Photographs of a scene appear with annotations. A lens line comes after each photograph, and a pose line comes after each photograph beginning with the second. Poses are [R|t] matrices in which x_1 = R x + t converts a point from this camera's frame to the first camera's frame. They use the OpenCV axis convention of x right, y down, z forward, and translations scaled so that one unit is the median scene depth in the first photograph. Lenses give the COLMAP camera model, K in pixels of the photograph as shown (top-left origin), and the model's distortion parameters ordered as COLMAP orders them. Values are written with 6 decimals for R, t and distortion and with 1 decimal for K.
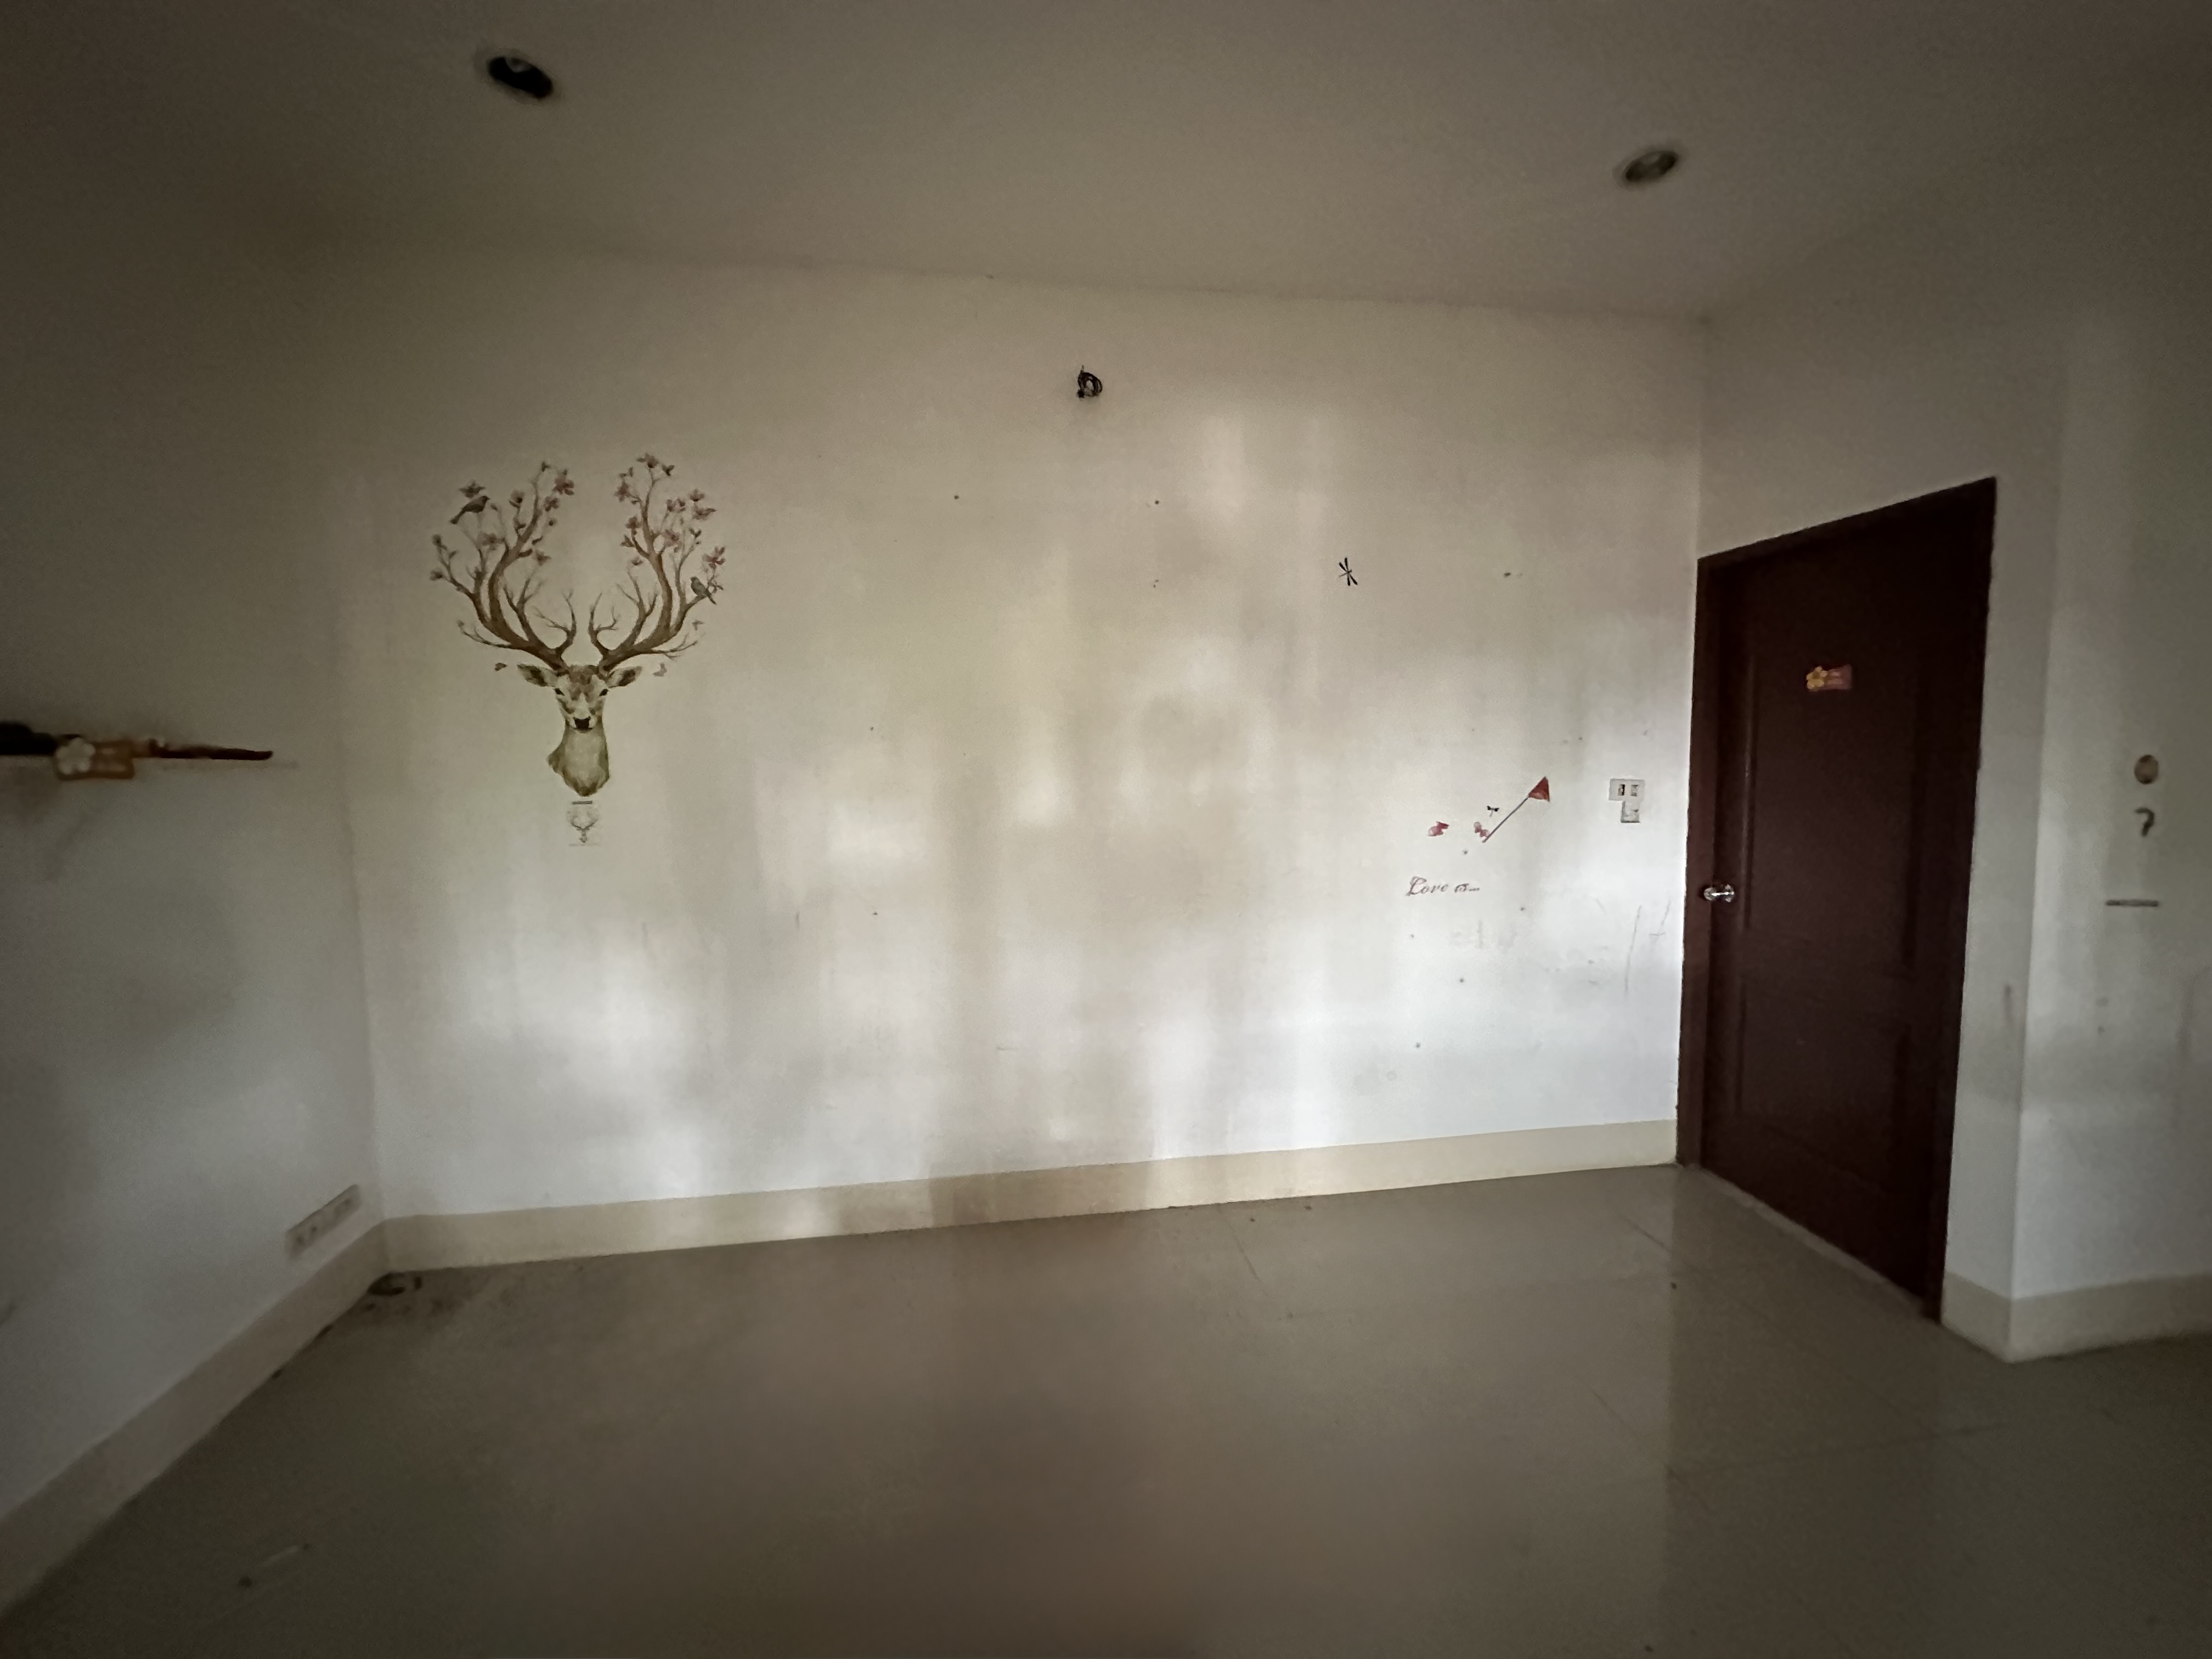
lens RADIAL K [[879.3, 0, 1106.0], [0, 879.3, 829.5], [0, 0, 1]] dist [0.000527, 0.000525]
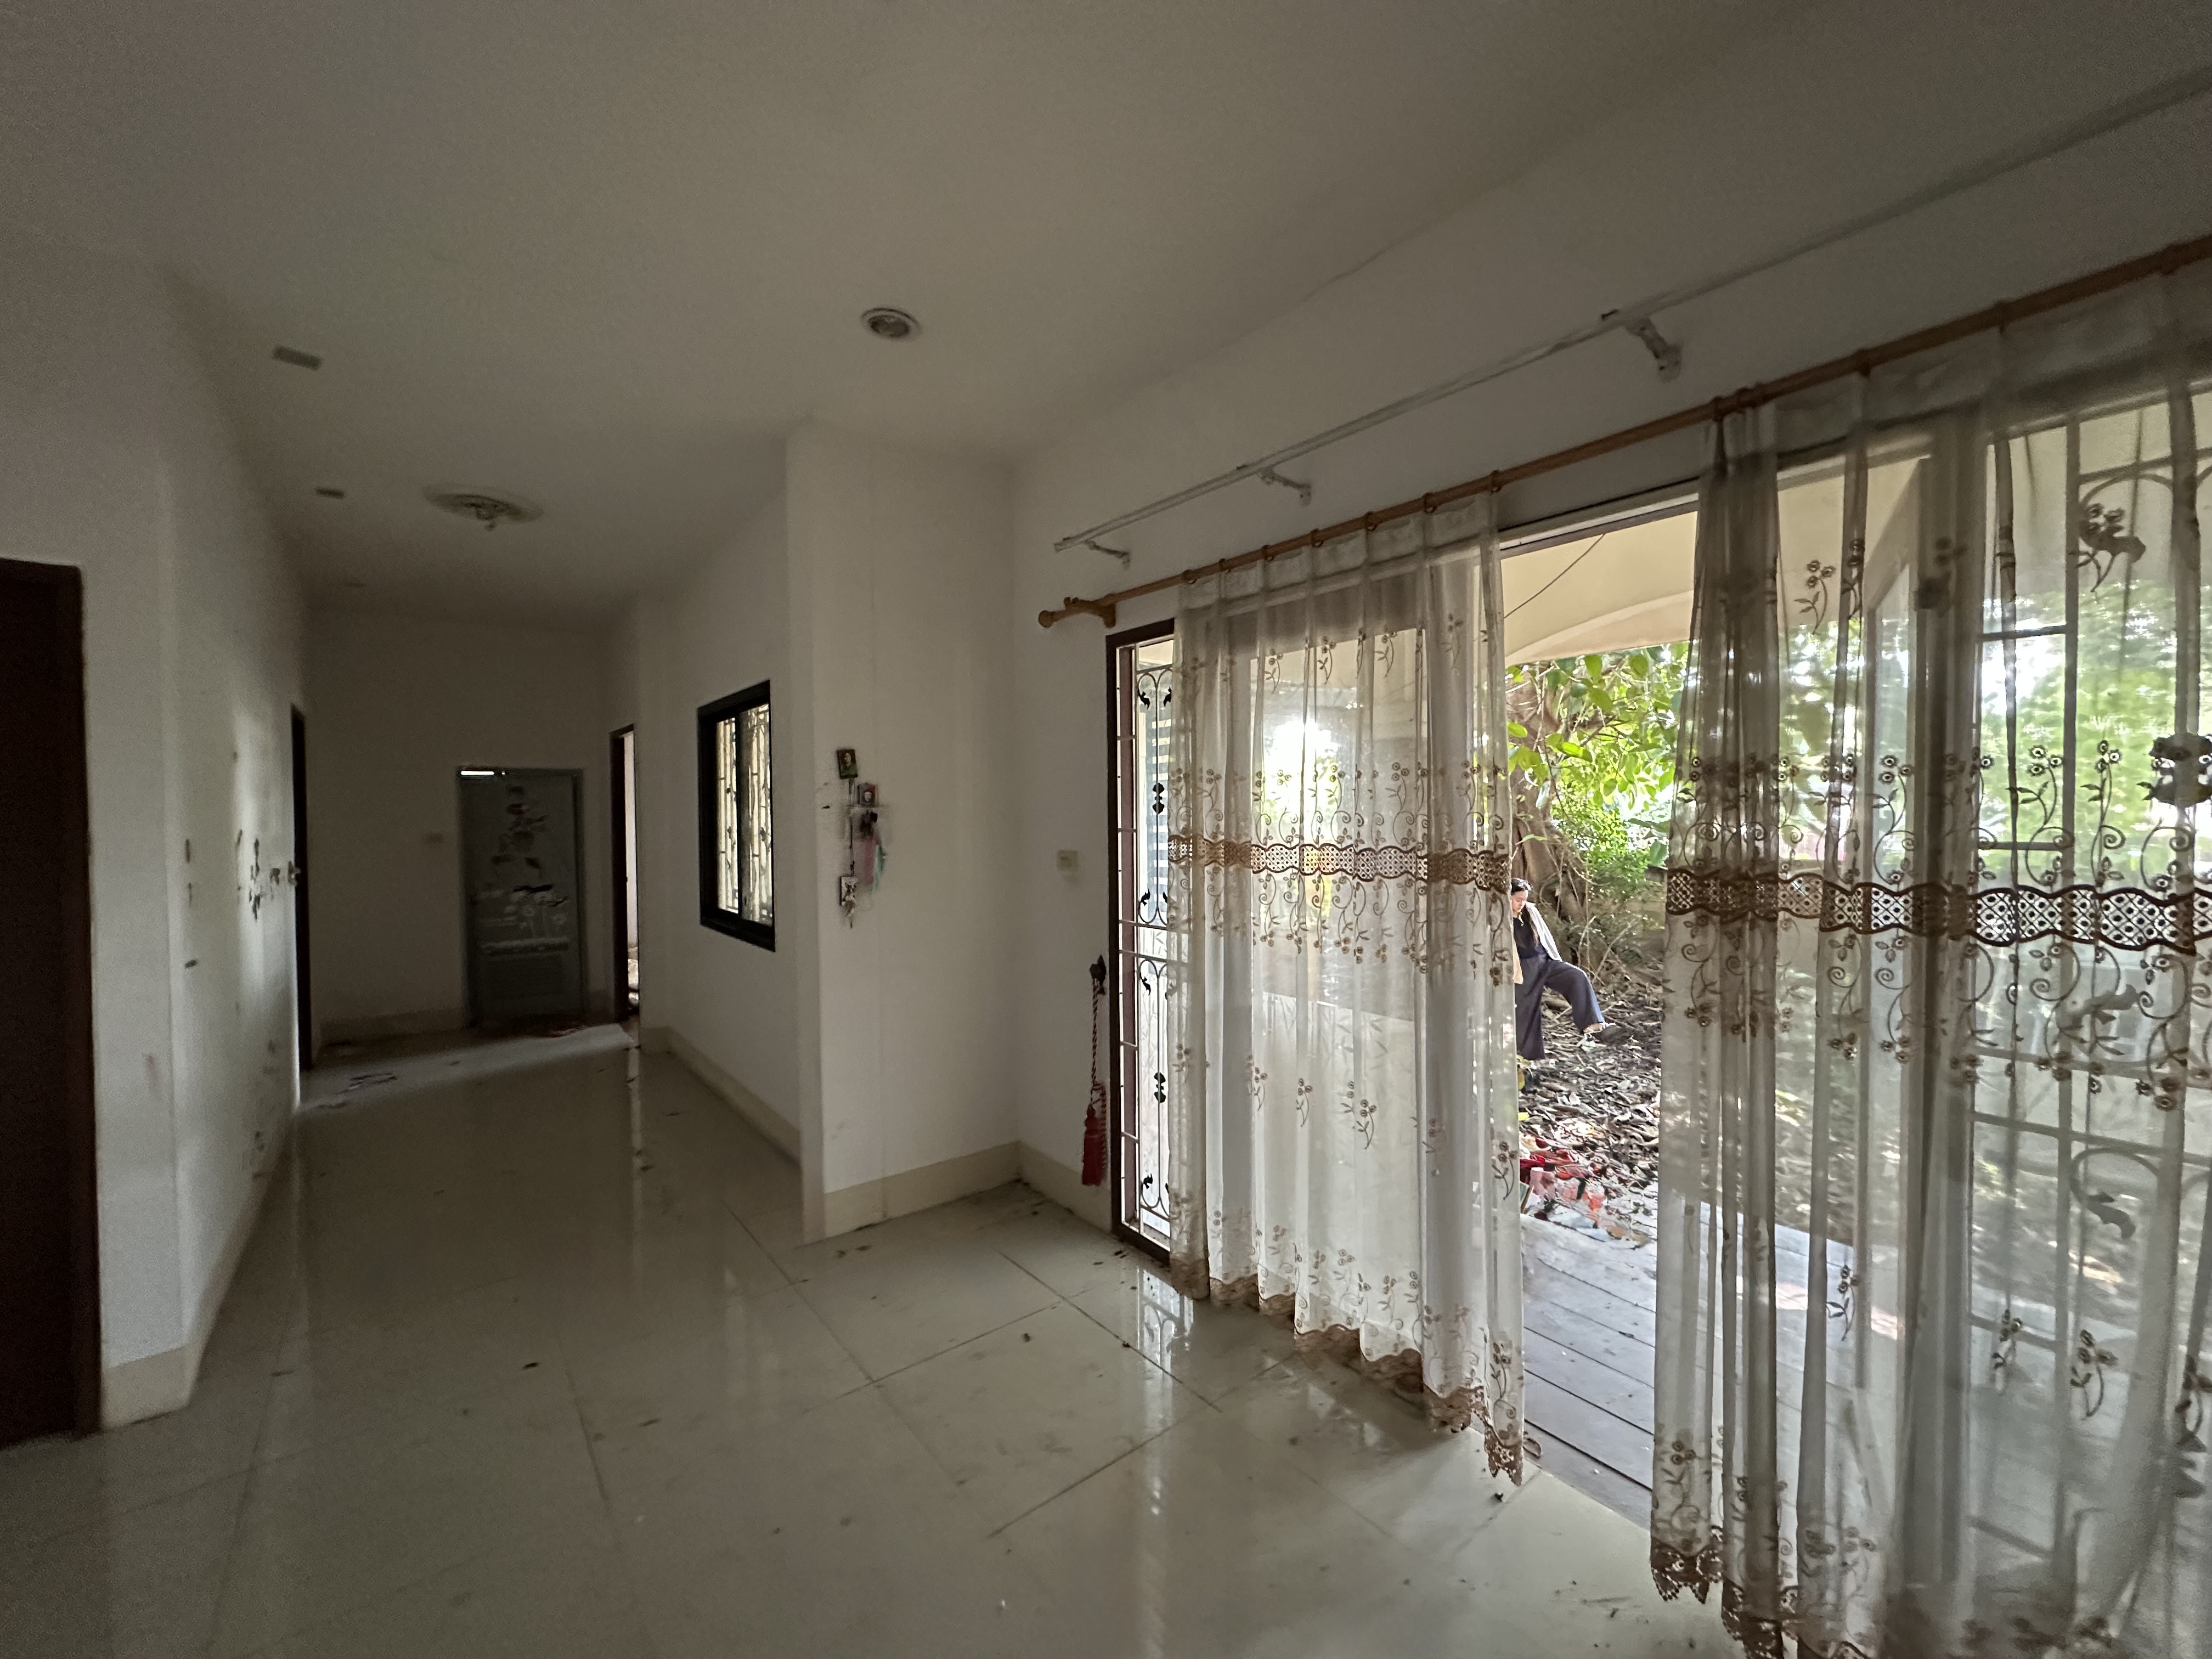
lens RADIAL K [[879.3, 0, 1106.0], [0, 879.3, 829.5], [0, 0, 1]] dist [0.000527, 0.000525]
pose [[-0.497635, 0.003065, 0.867381, -0.341604], [0.087476, 0.995073, 0.046670, -0.031232], [-0.862964, 0.099100, -0.495451, 0.370104]]
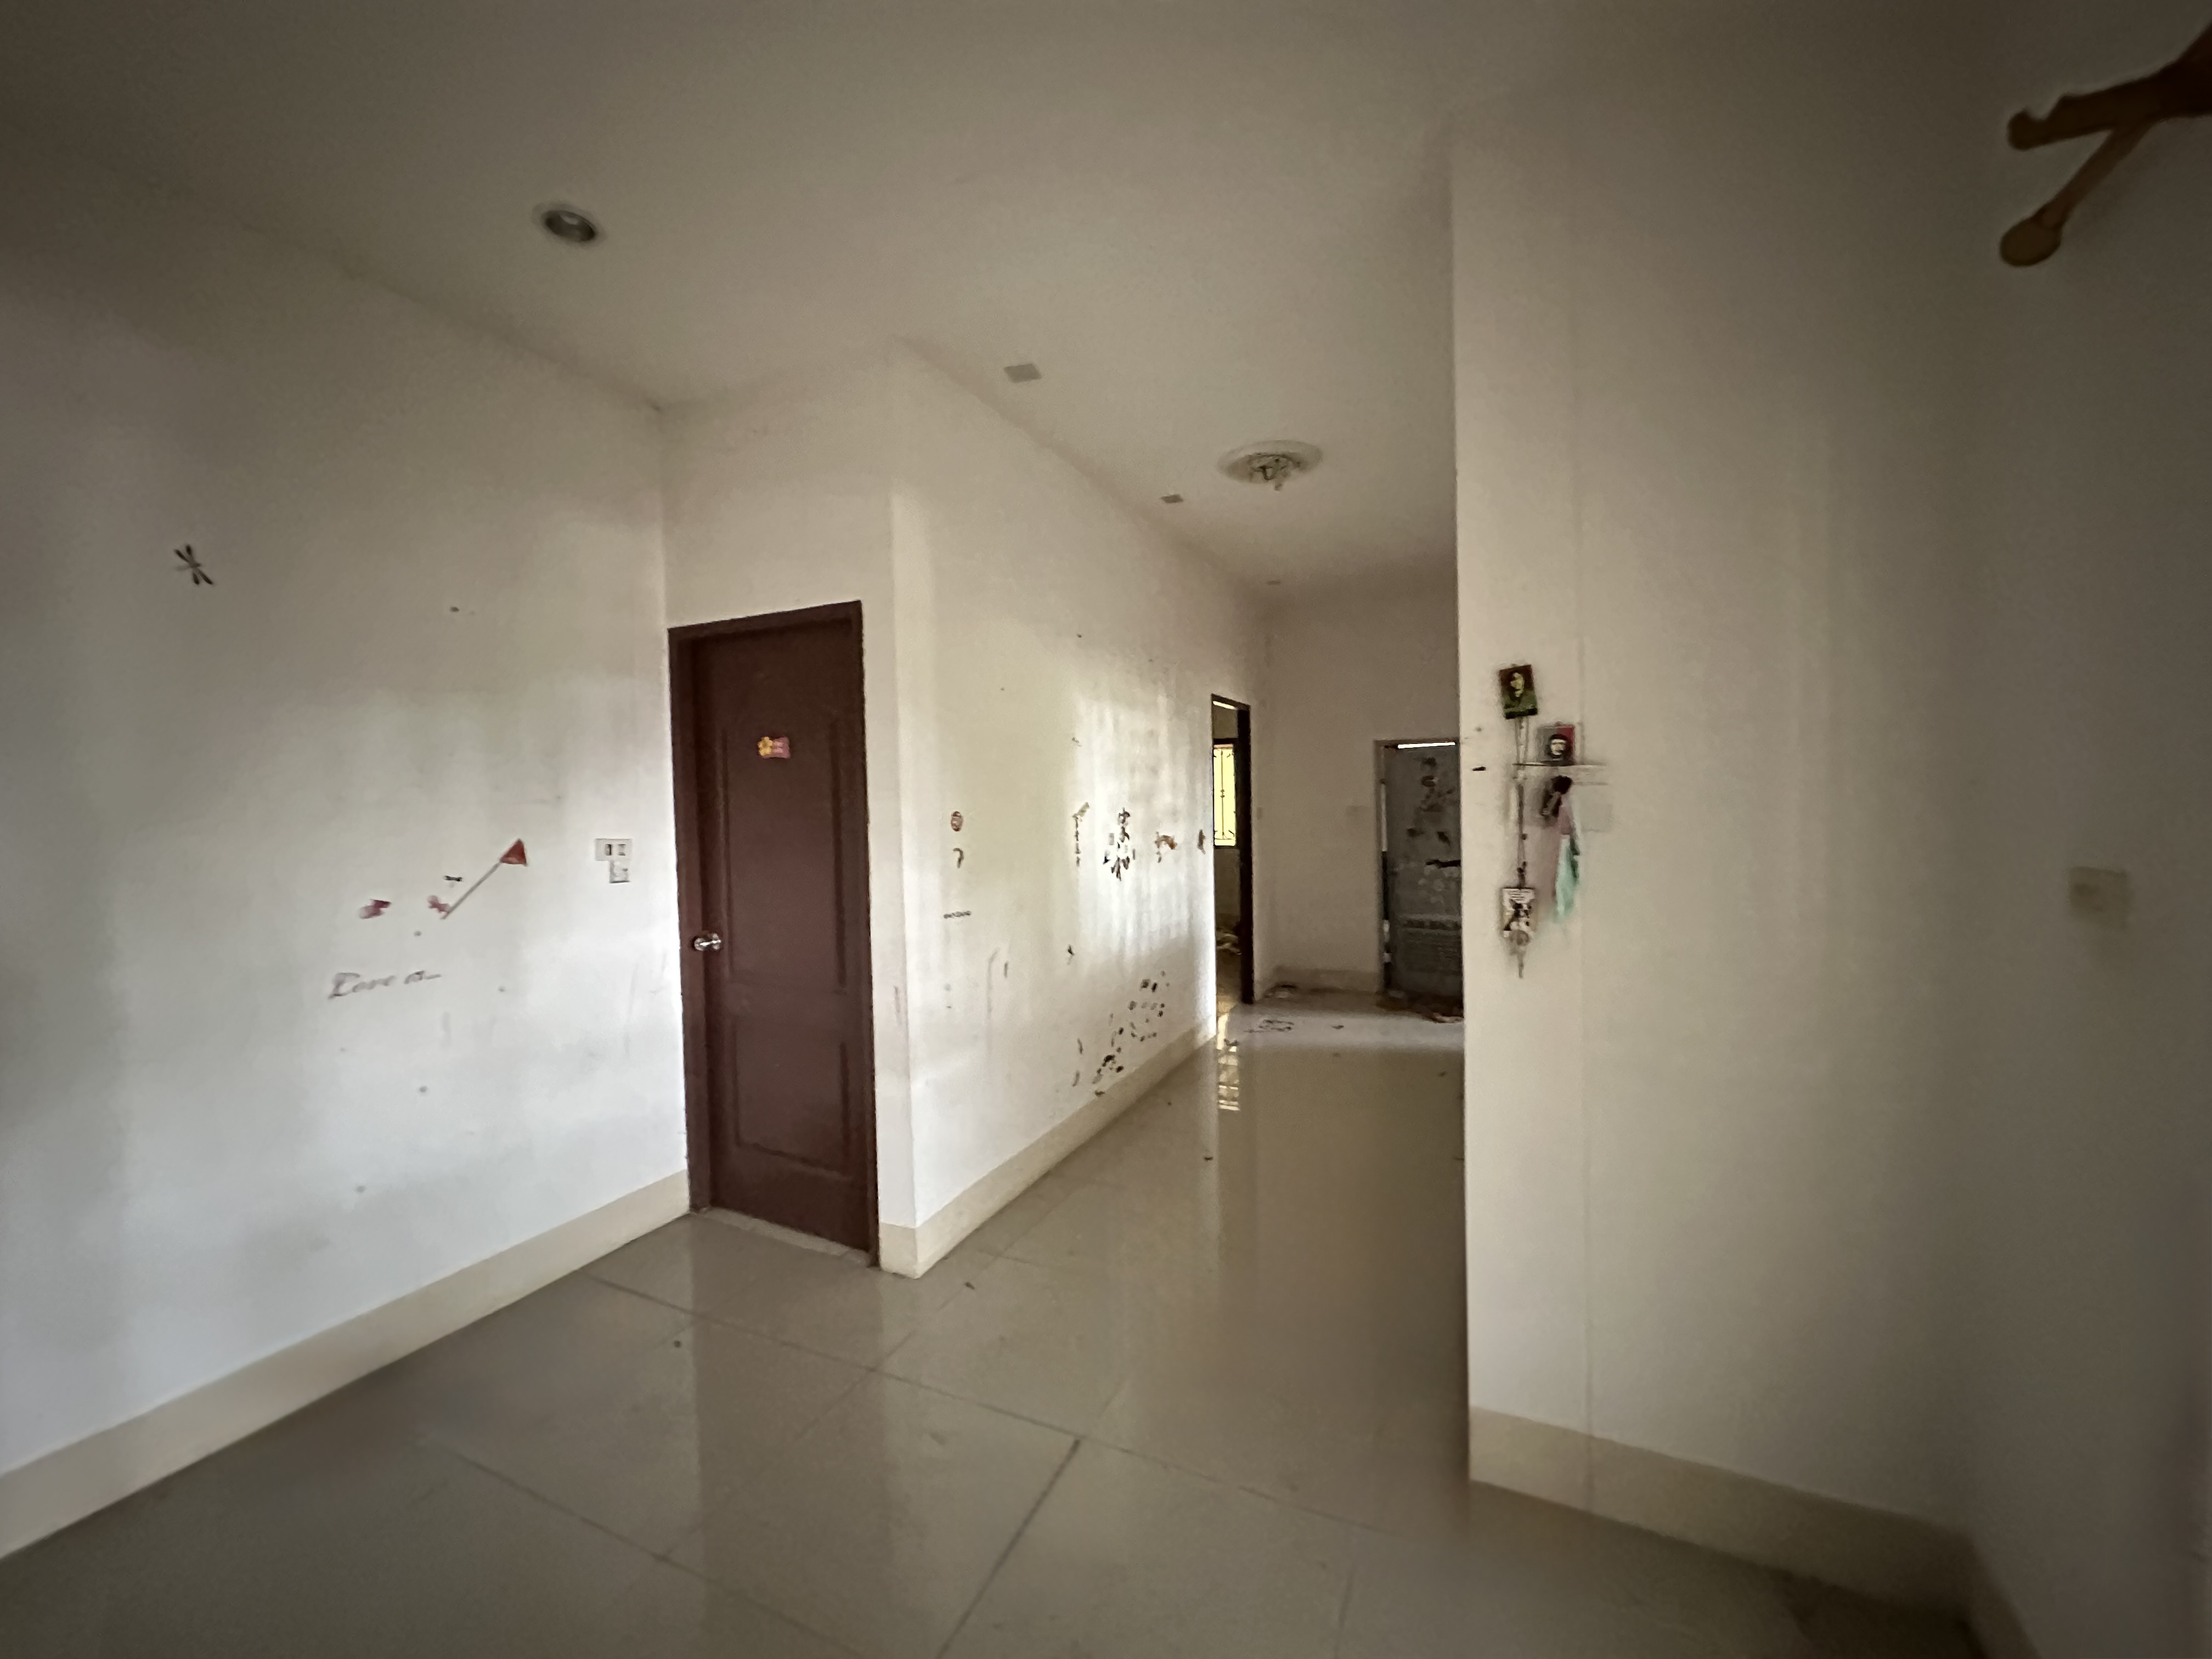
lens RADIAL K [[879.3, 0, 1106.0], [0, 879.3, 829.5], [0, 0, 1]] dist [0.000527, 0.000525]
pose [[0.553928, -0.024254, 0.832211, 0.083519], [0.079661, 0.996533, -0.023981, -0.000153], [-0.828745, 0.079579, 0.553940, -0.001652]]
